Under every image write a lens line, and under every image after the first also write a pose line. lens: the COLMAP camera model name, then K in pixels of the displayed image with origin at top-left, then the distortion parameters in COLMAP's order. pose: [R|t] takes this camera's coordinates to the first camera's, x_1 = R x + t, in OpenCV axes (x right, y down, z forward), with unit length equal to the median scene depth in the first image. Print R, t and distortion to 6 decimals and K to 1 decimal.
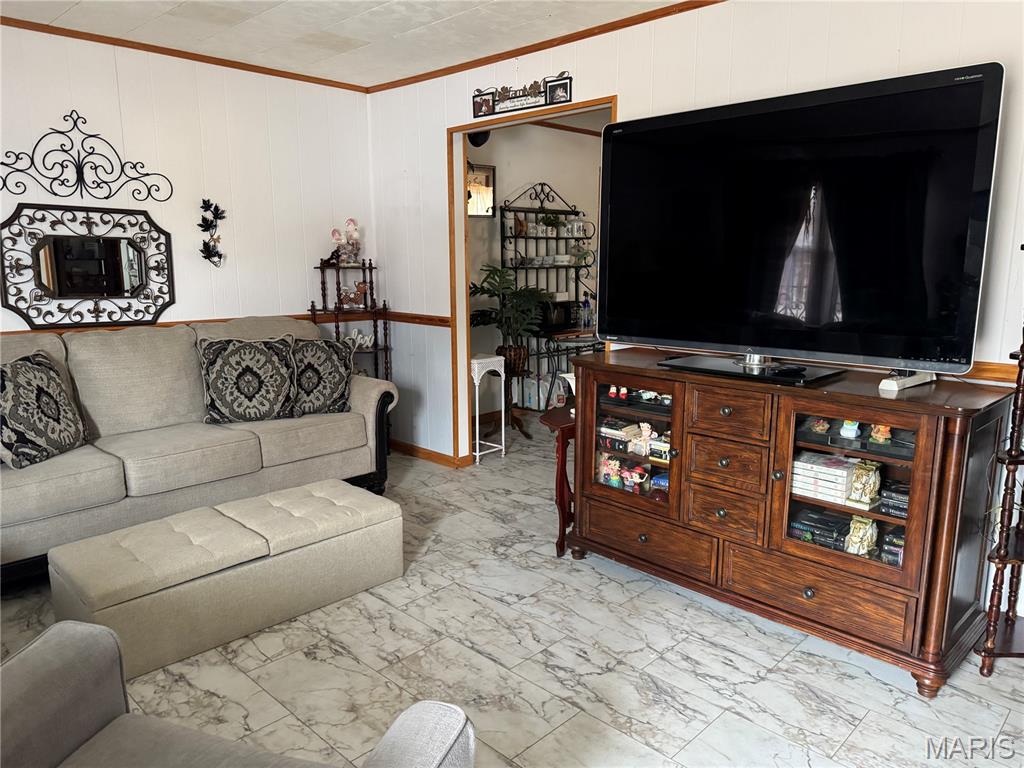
lens RADIAL K [[731.7, 0, 507.0], [0, 731.7, 389.4], [0, 0, 1]] dist [0.071614, -0.100374]
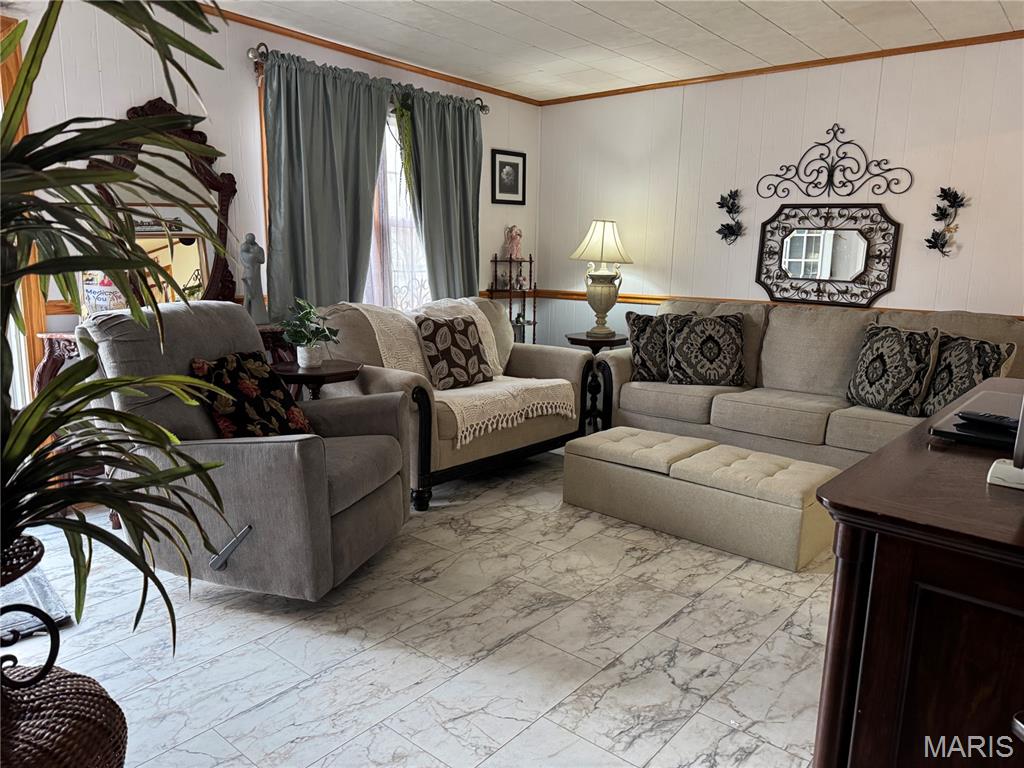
lens RADIAL K [[731.7, 0, 507.0], [0, 731.7, 389.4], [0, 0, 1]] dist [0.071614, -0.100374]
pose [[0.060391, 0.179617, -0.981881, 0.644577], [-0.202000, 0.965523, 0.164200, -0.048755], [0.977522, 0.188424, 0.094592, 0.441880]]
